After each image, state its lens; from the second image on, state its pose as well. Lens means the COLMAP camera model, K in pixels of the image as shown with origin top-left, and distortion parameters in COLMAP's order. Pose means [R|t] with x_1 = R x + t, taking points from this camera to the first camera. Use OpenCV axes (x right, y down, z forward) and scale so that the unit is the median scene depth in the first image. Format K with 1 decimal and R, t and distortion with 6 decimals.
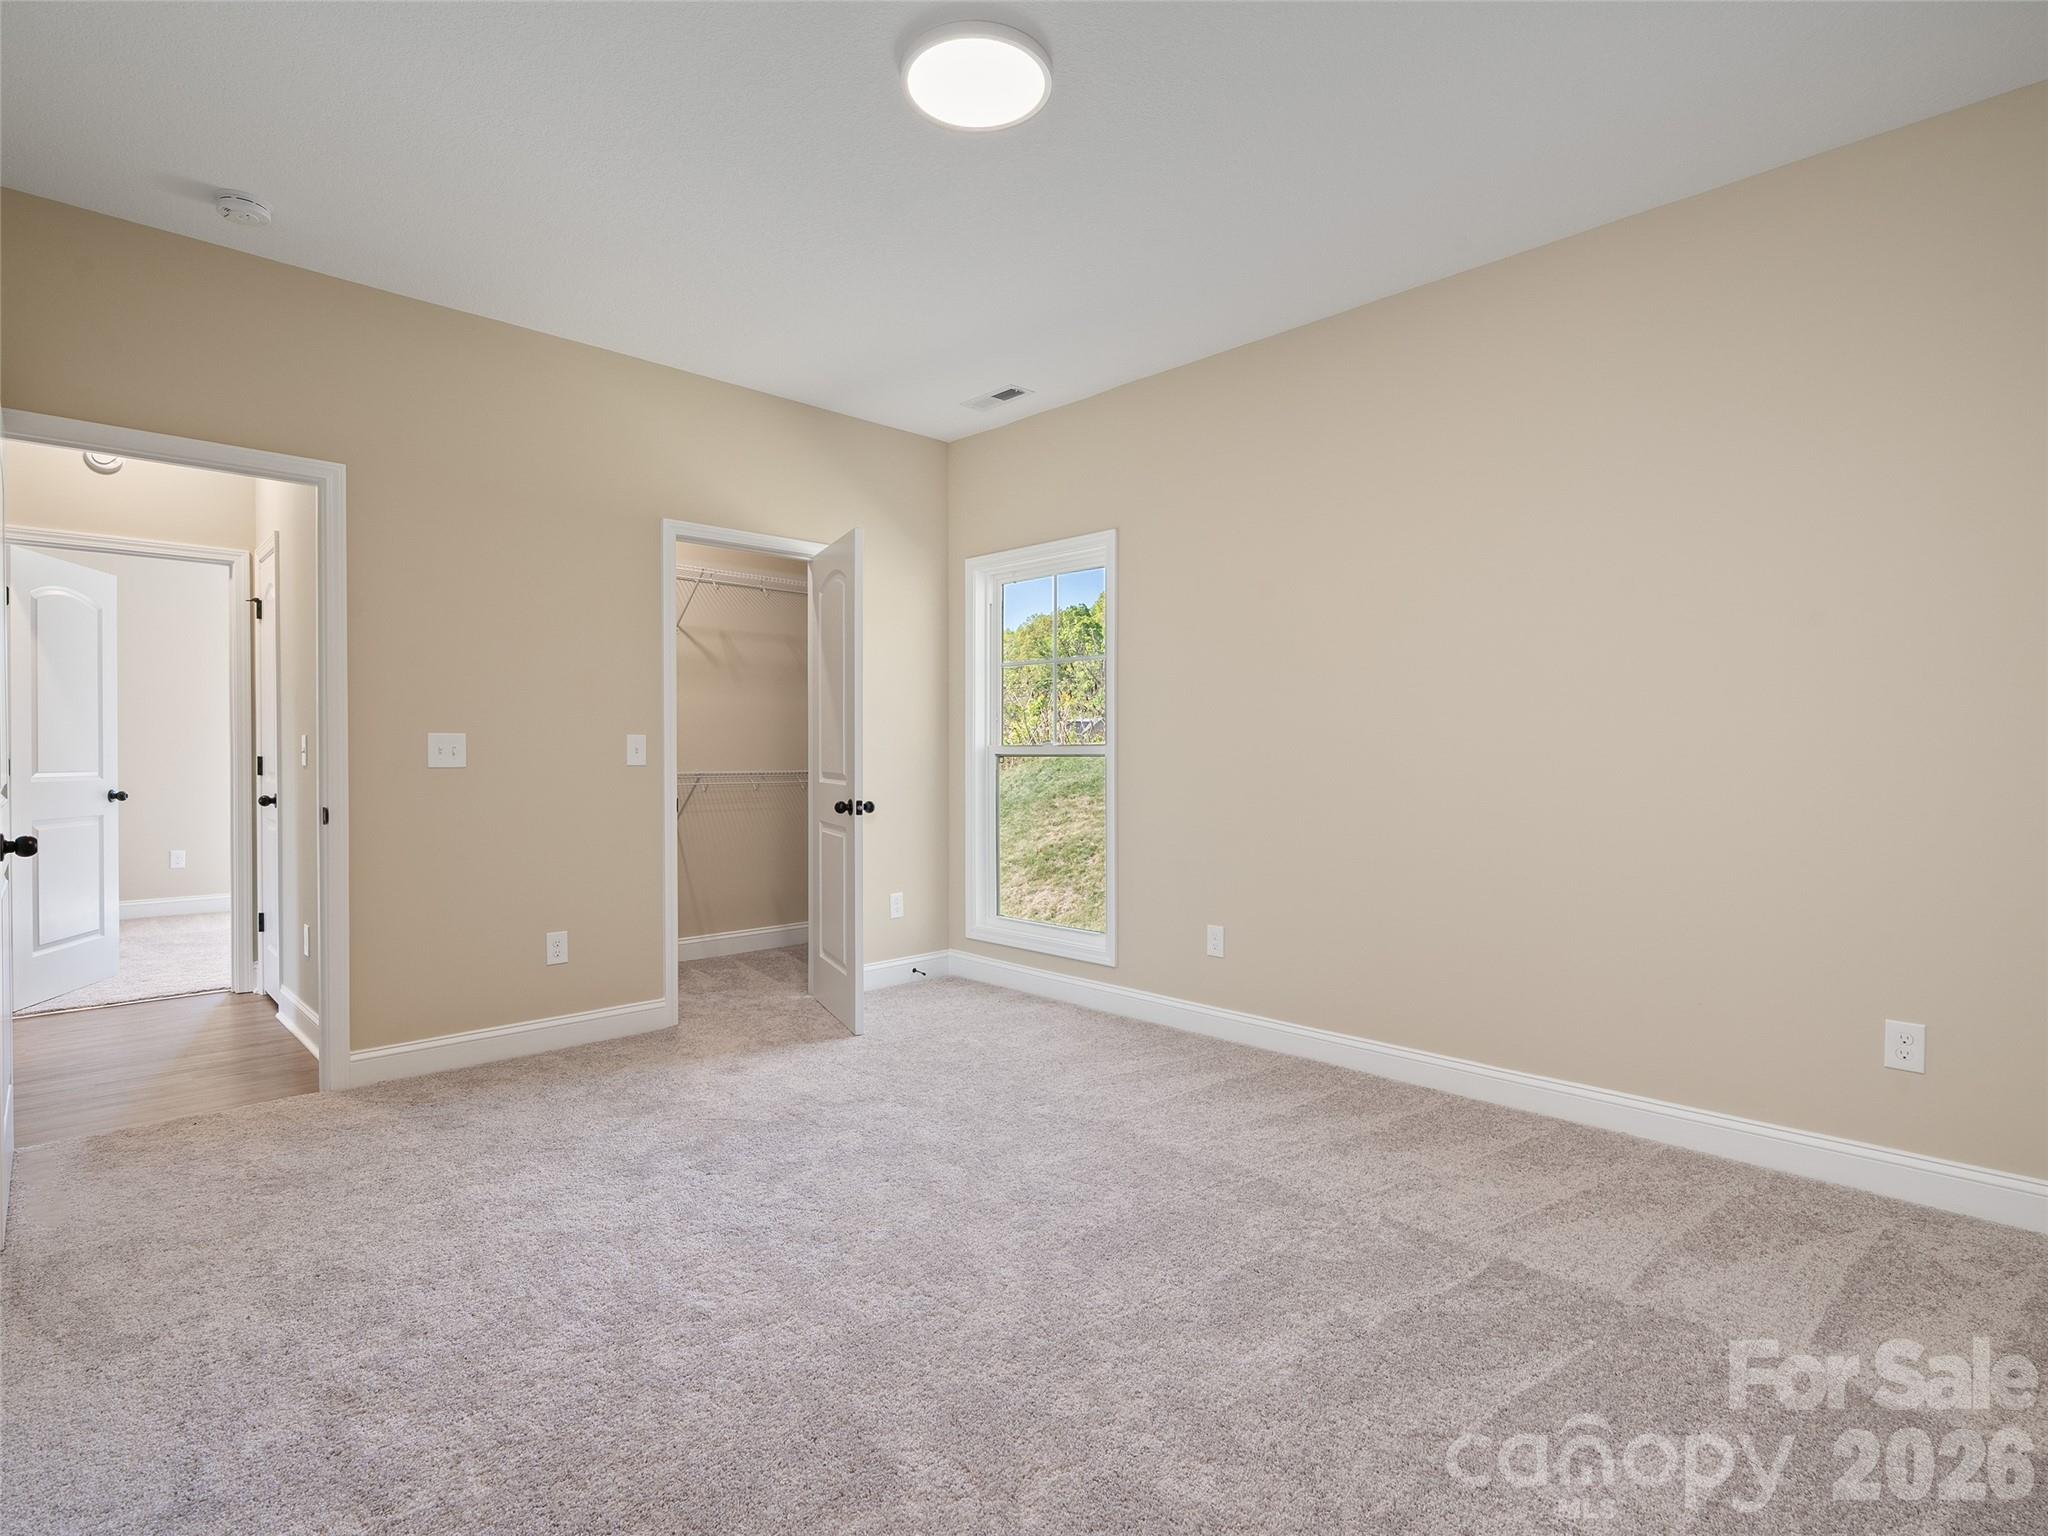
lens RADIAL K [[1037.7, 0, 1020.8], [0, 1037.7, 766.8], [0, 0, 1]] dist [-0.012696, 0.004530]
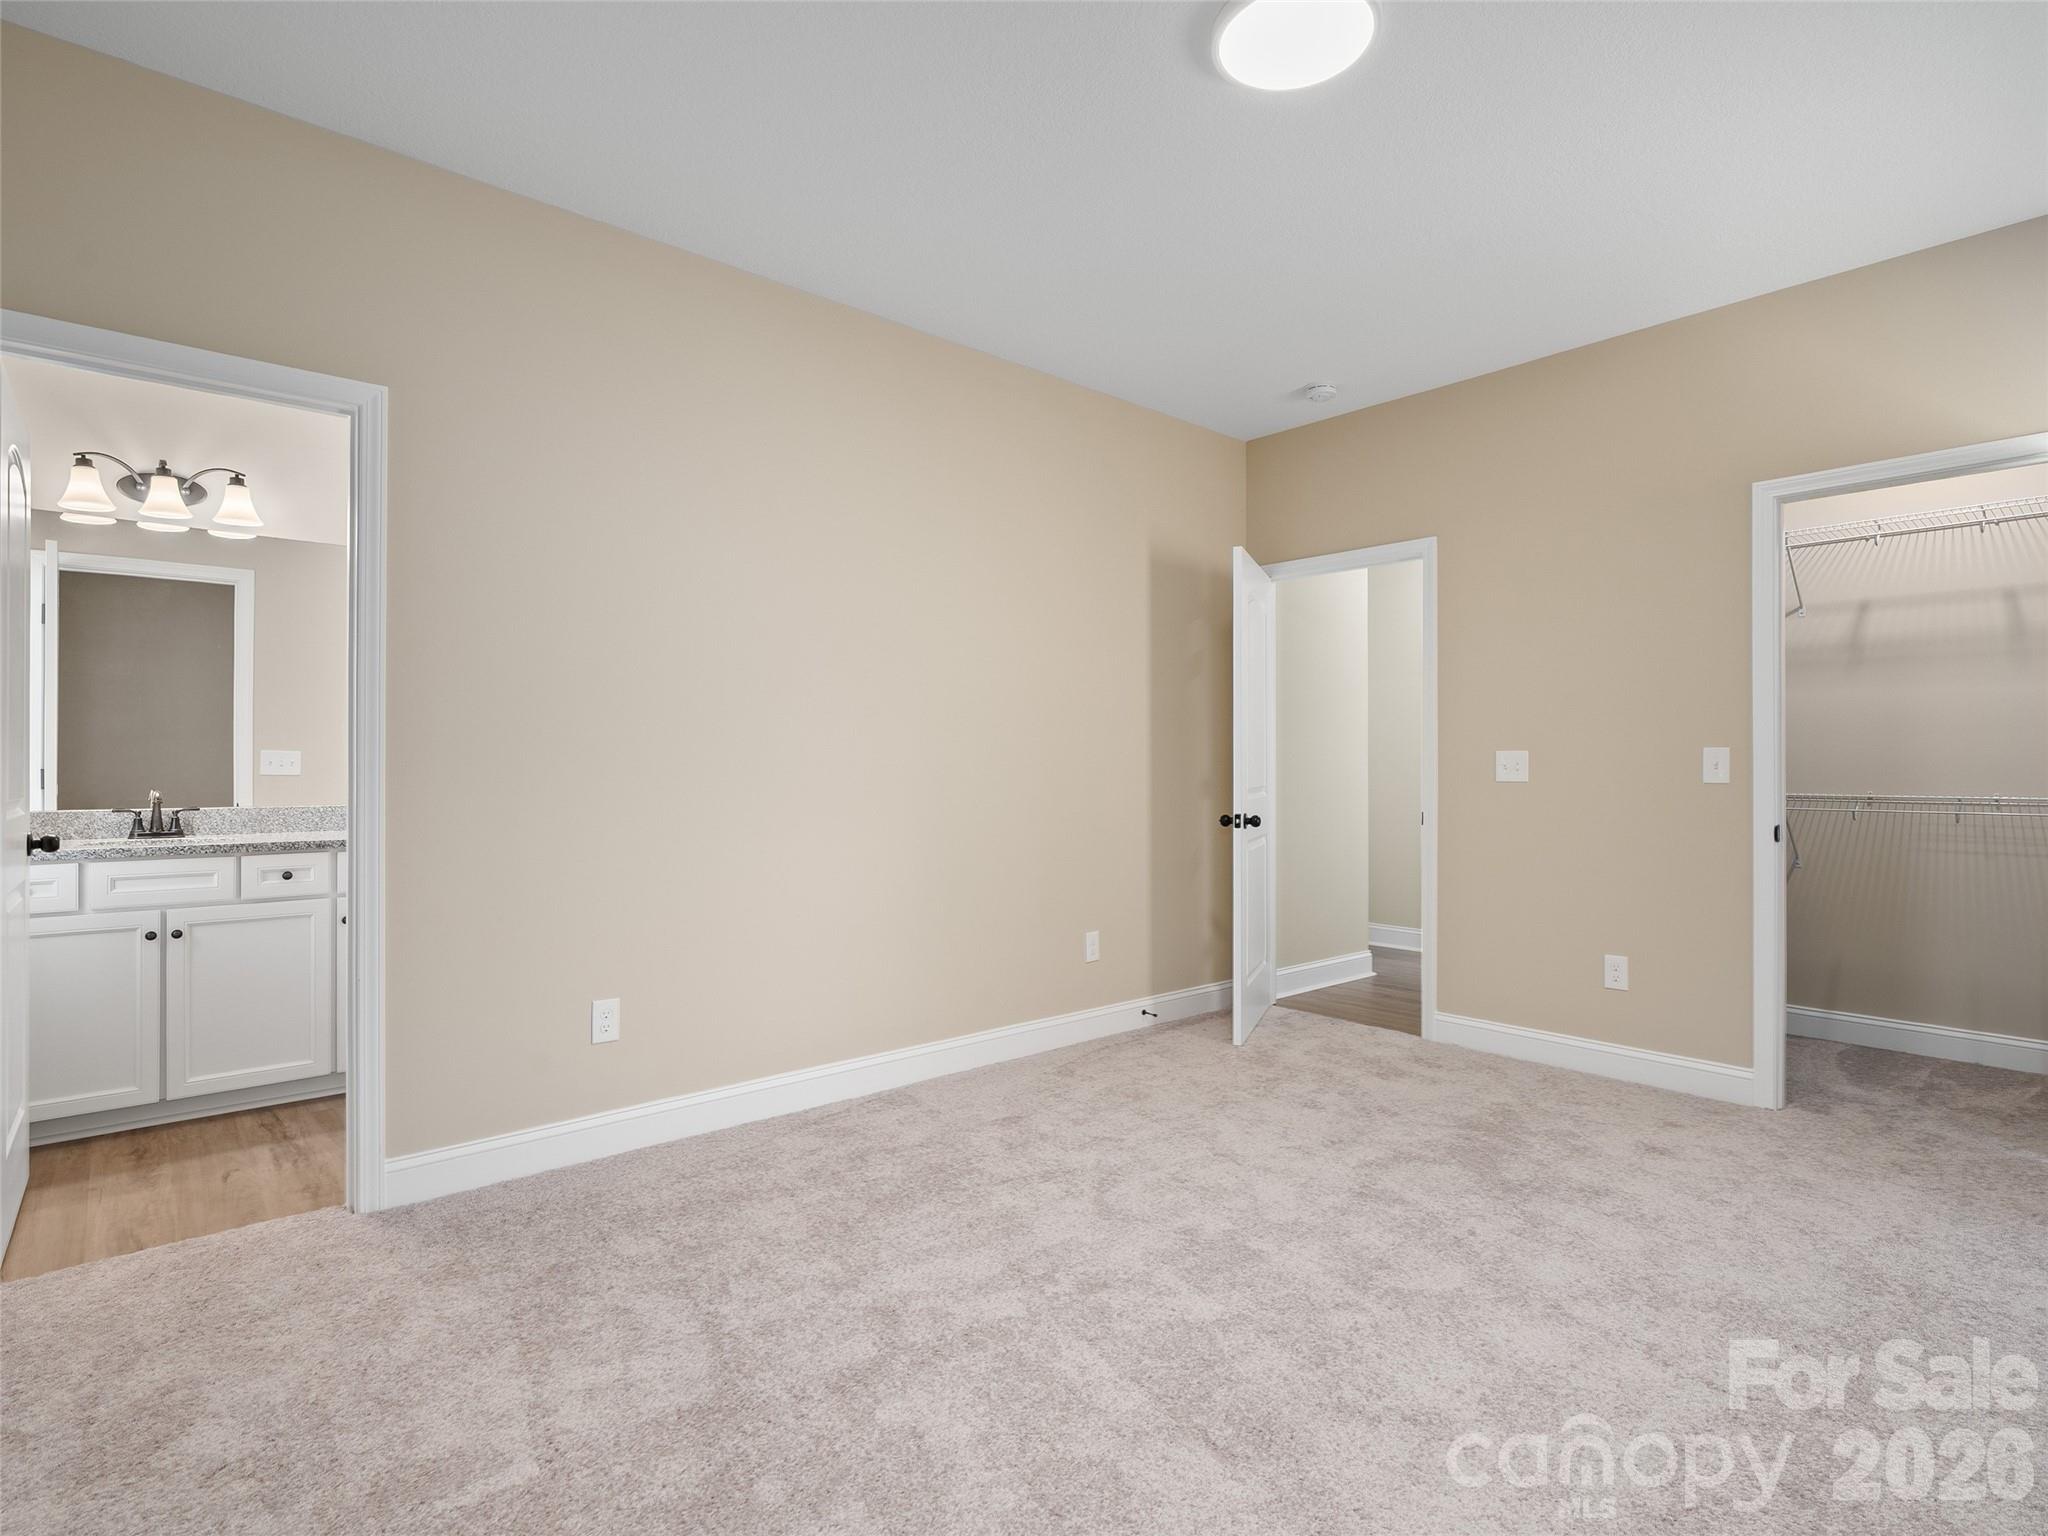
lens RADIAL K [[1037.7, 0, 1015.6], [0, 1037.7, 762.2], [0, 0, 1]] dist [-0.012696, 0.004530]
pose [[-0.057838, -0.006234, -0.998306, 0.582140], [-0.014189, 0.999885, -0.005421, -0.007150], [0.998225, 0.013851, -0.057920, 0.537120]]
